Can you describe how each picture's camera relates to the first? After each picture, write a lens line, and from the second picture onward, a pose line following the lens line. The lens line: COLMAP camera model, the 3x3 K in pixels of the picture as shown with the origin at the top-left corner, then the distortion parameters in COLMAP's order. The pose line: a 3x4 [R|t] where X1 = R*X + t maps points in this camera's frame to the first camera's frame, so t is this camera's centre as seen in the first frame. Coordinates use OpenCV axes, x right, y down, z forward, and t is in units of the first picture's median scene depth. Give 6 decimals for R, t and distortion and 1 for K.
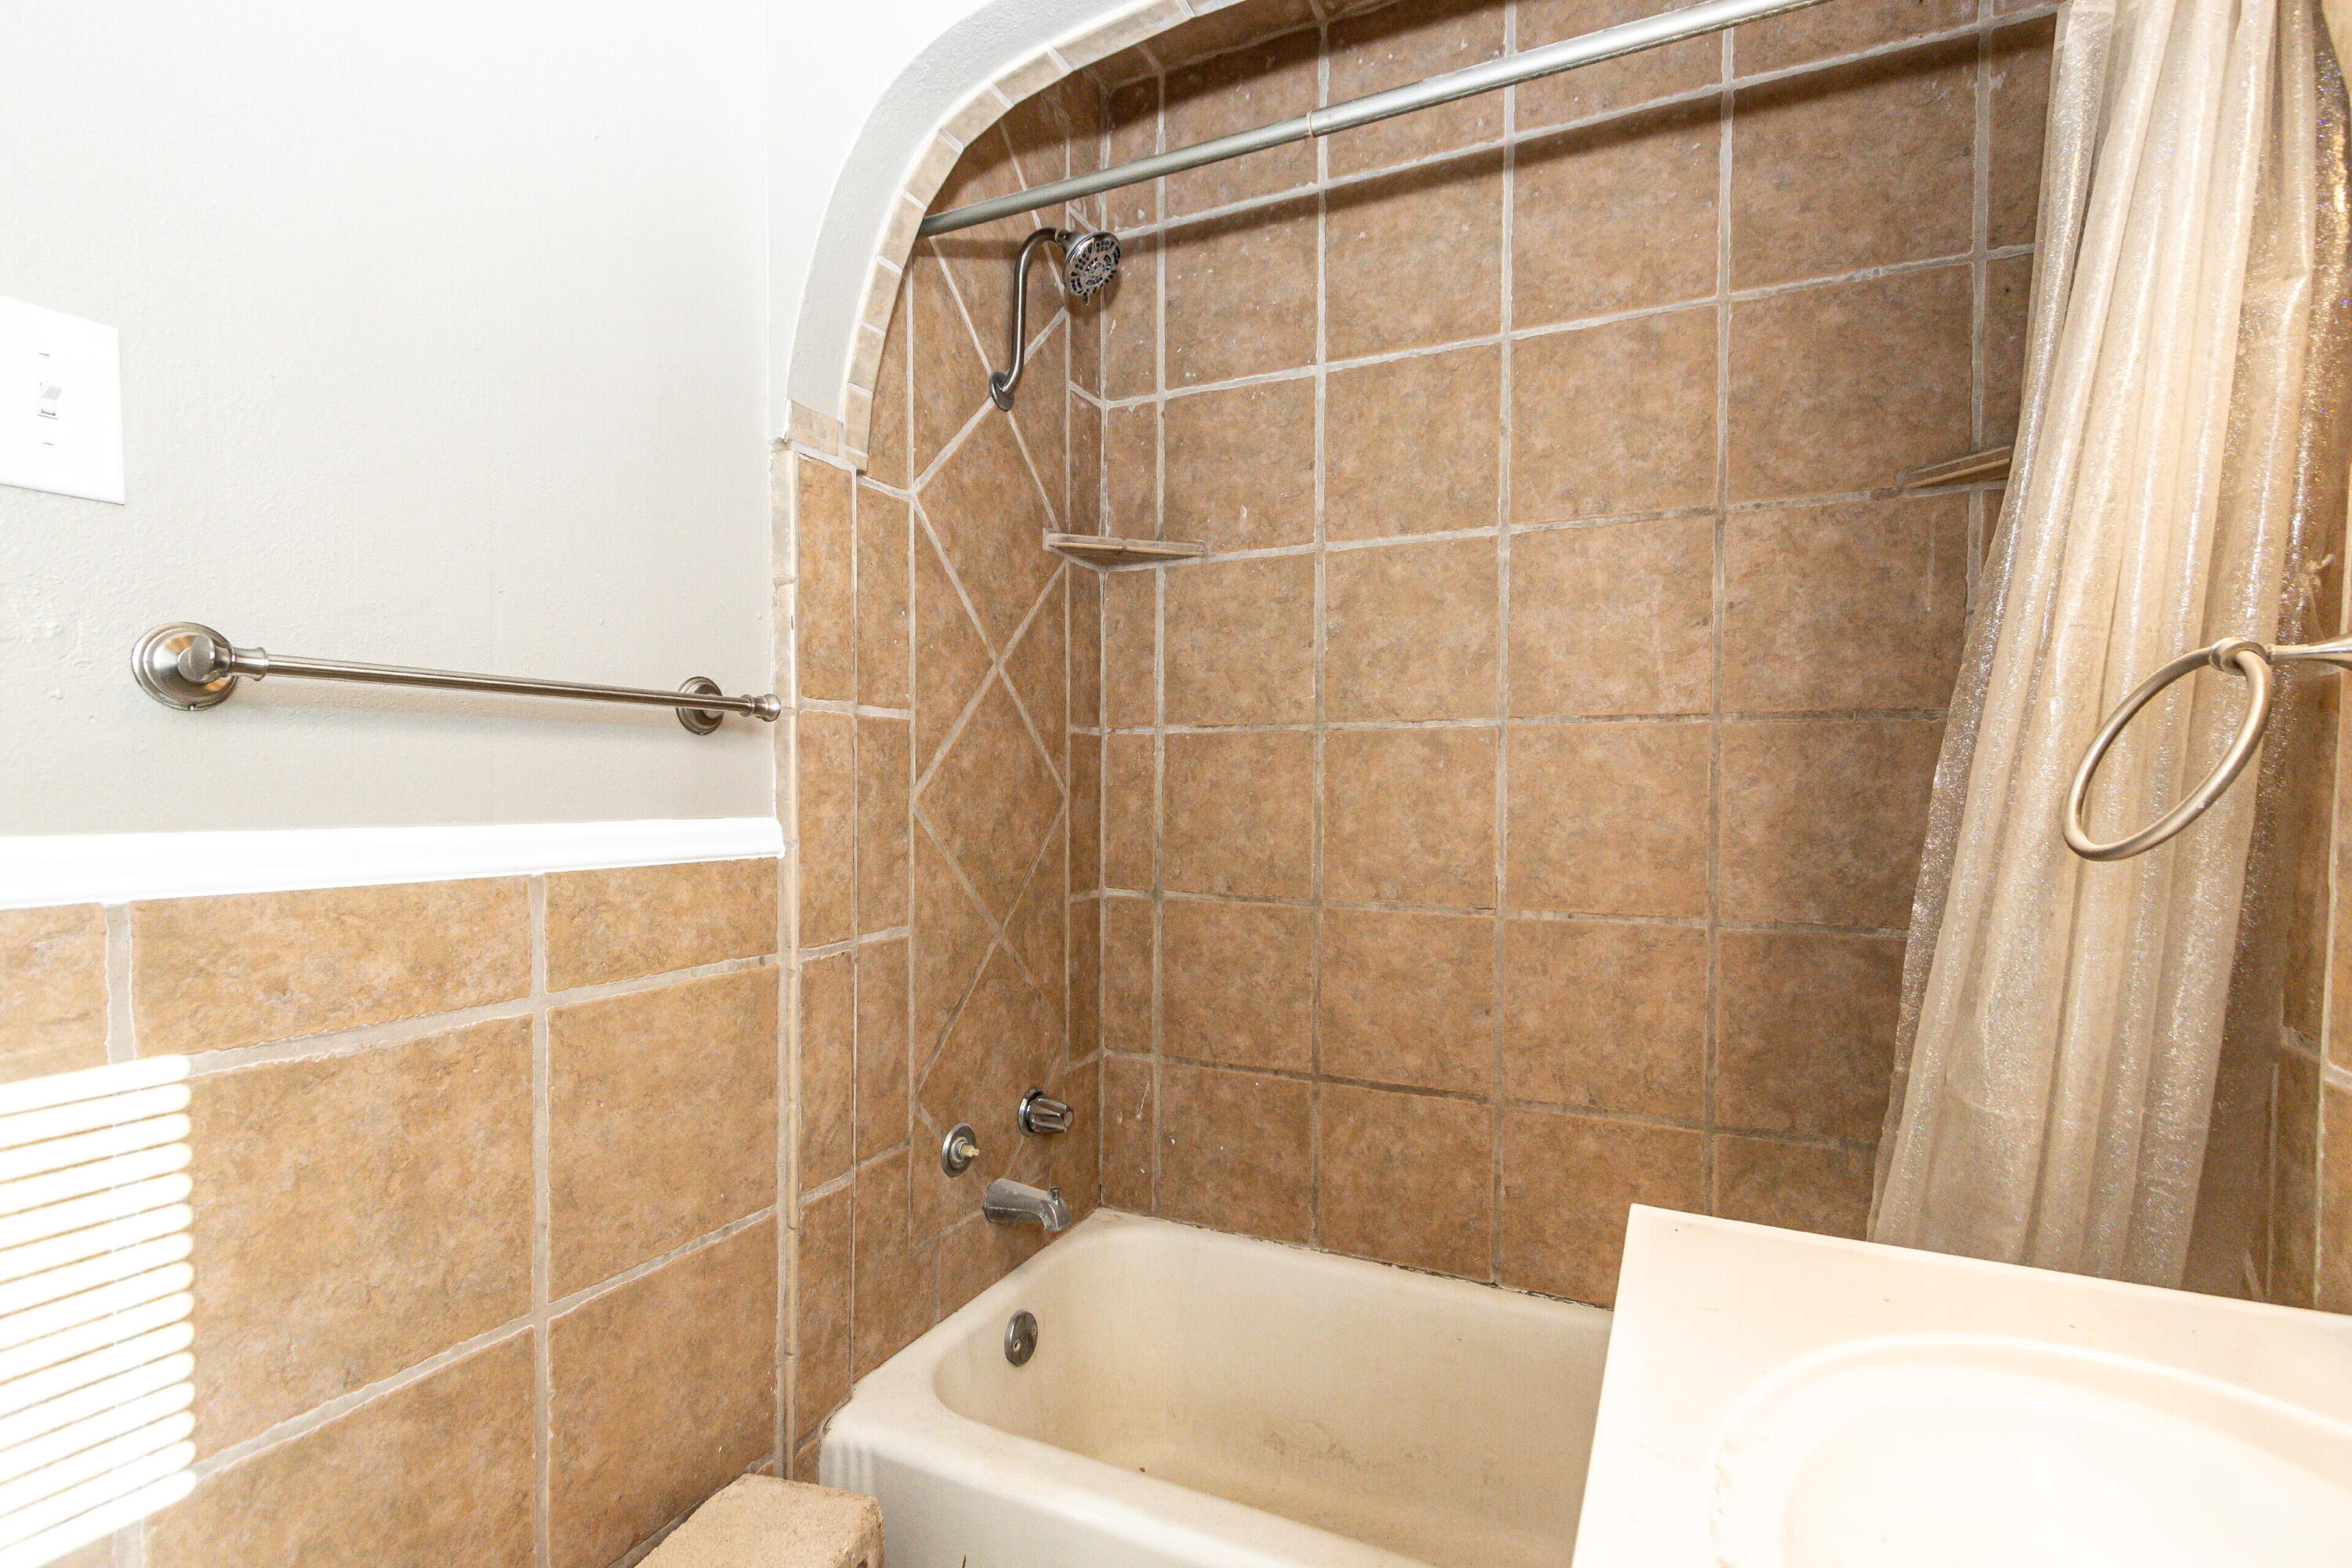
lens RADIAL K [[1074.5, 0, 1170.5], [0, 1074.5, 798.1], [0, 0, 1]] dist [0.006760, -0.002857]
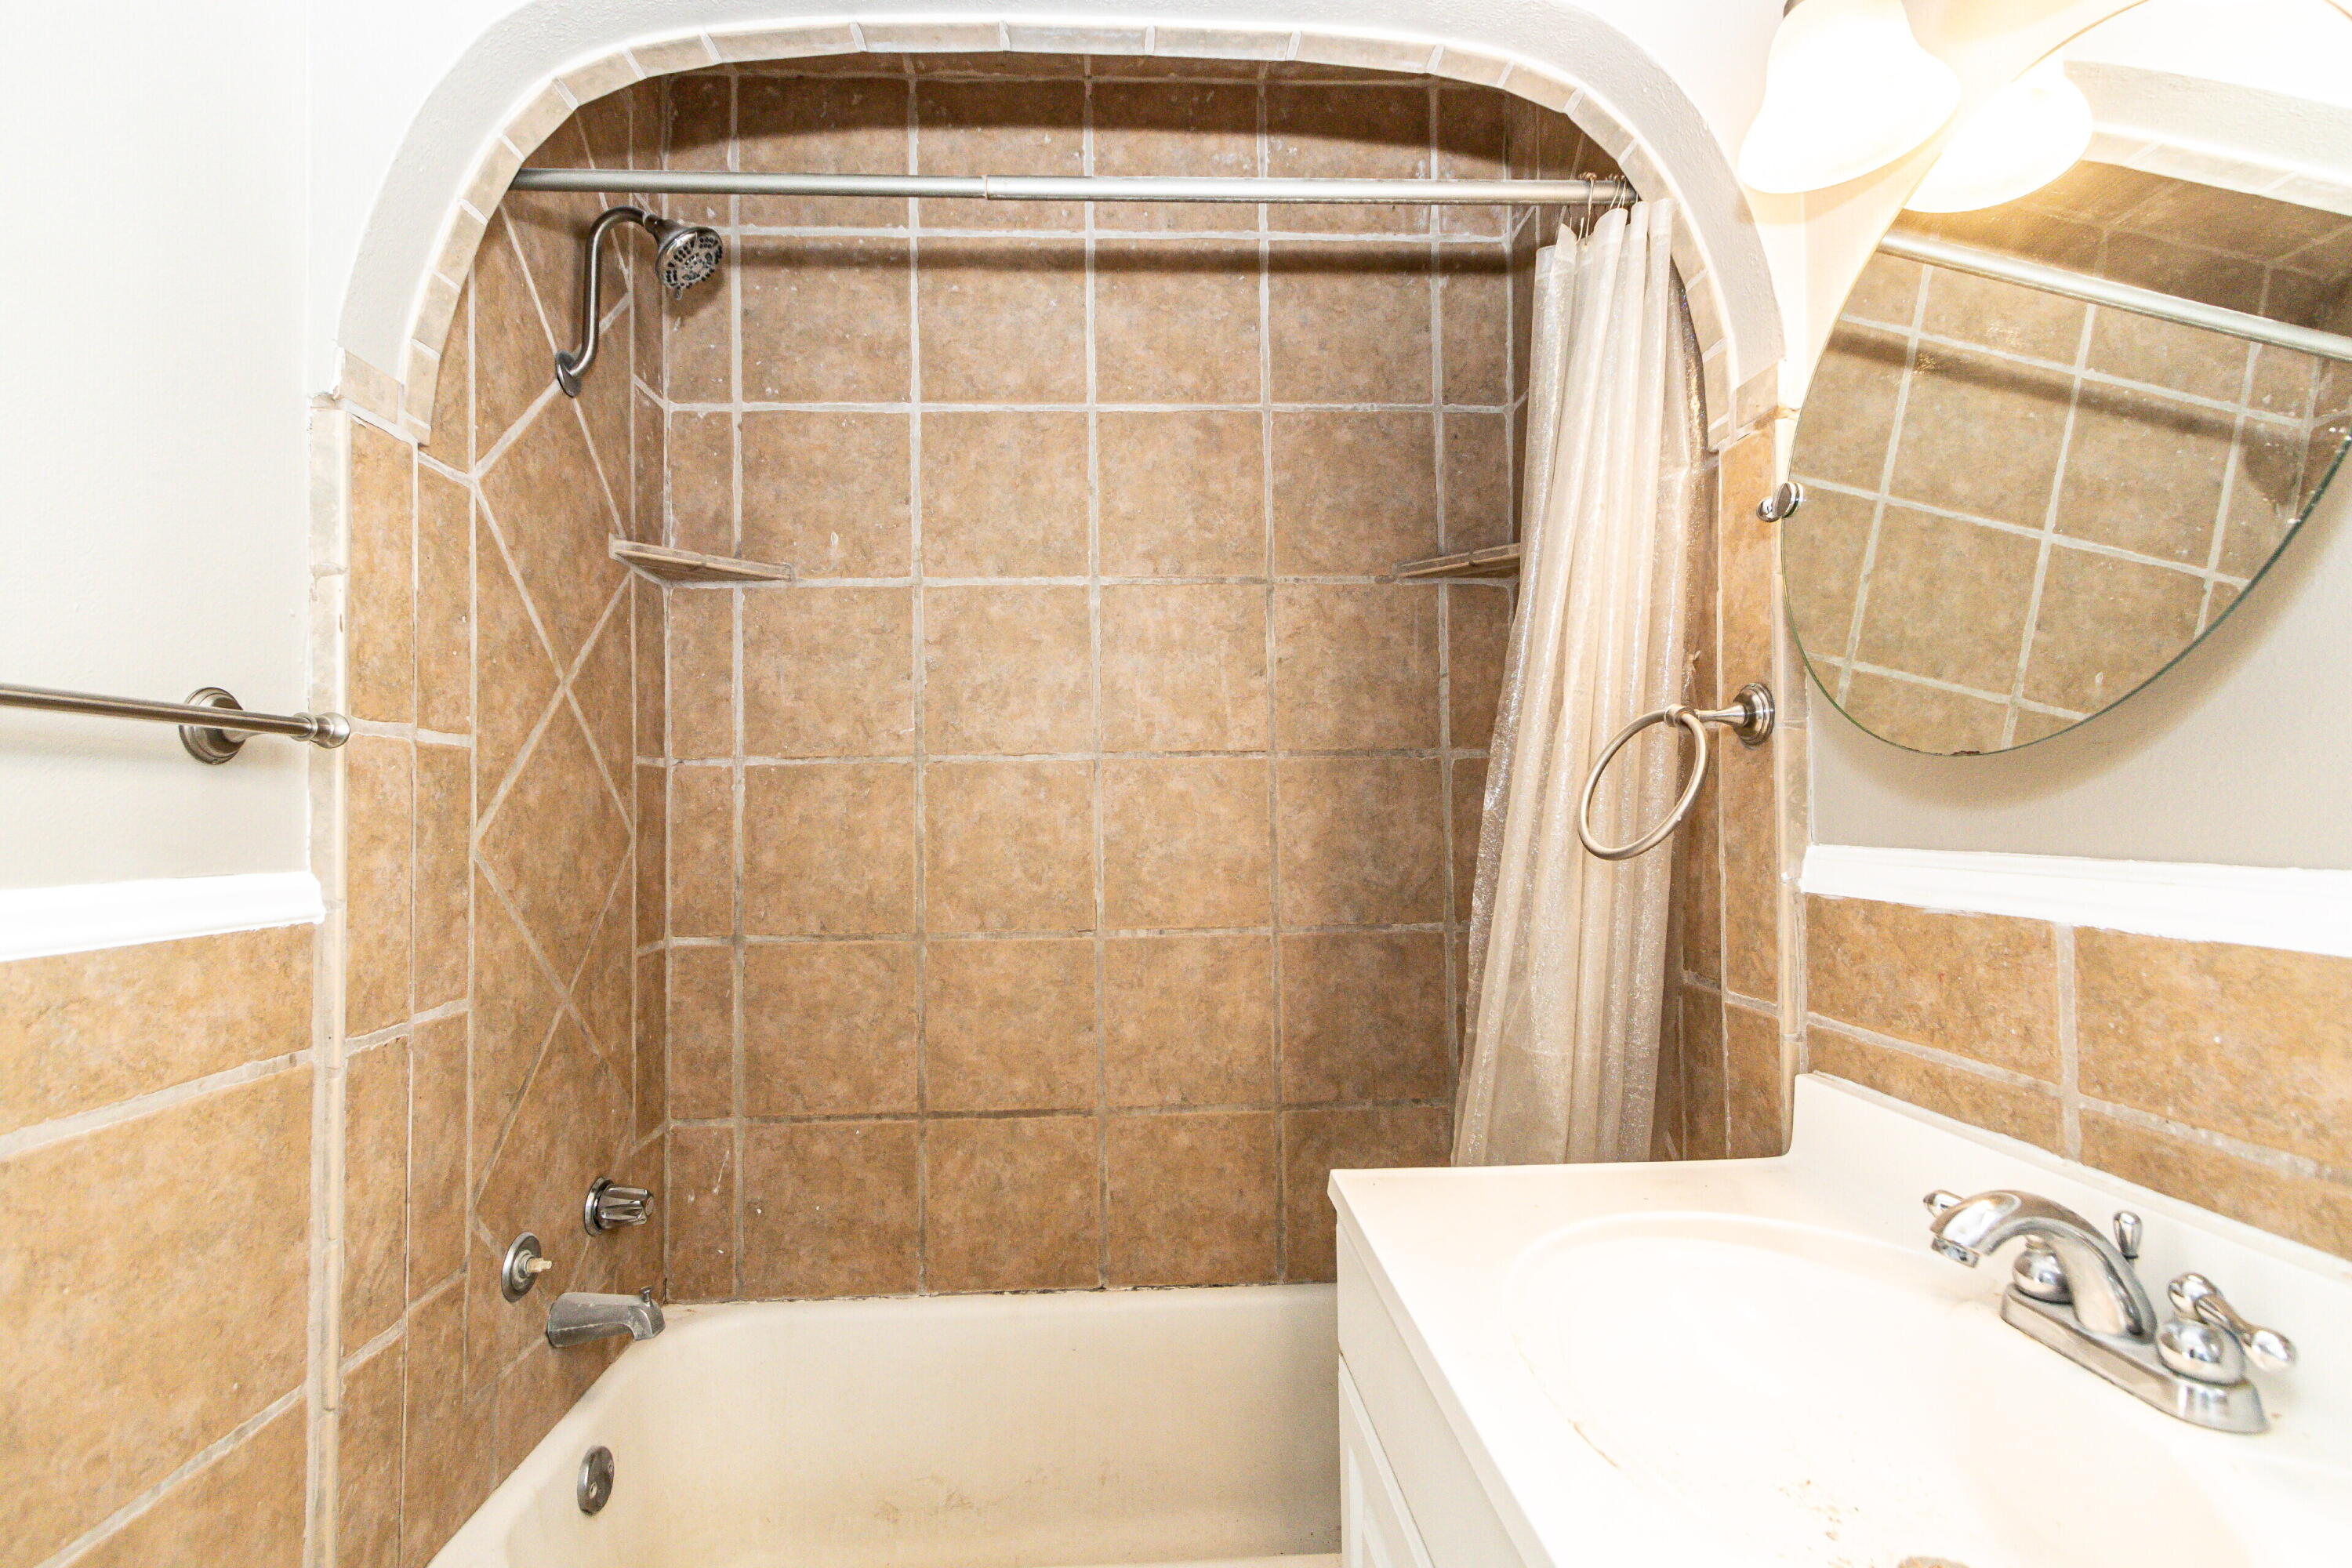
lens RADIAL K [[1074.5, 0, 1151.8], [0, 1074.5, 771.7], [0, 0, 1]] dist [0.006760, -0.002857]
pose [[0.883407, 0.002119, 0.468603, -0.162370], [0.023417, 0.998541, -0.048659, -0.001338], [-0.468022, 0.053959, 0.882068, 0.021984]]
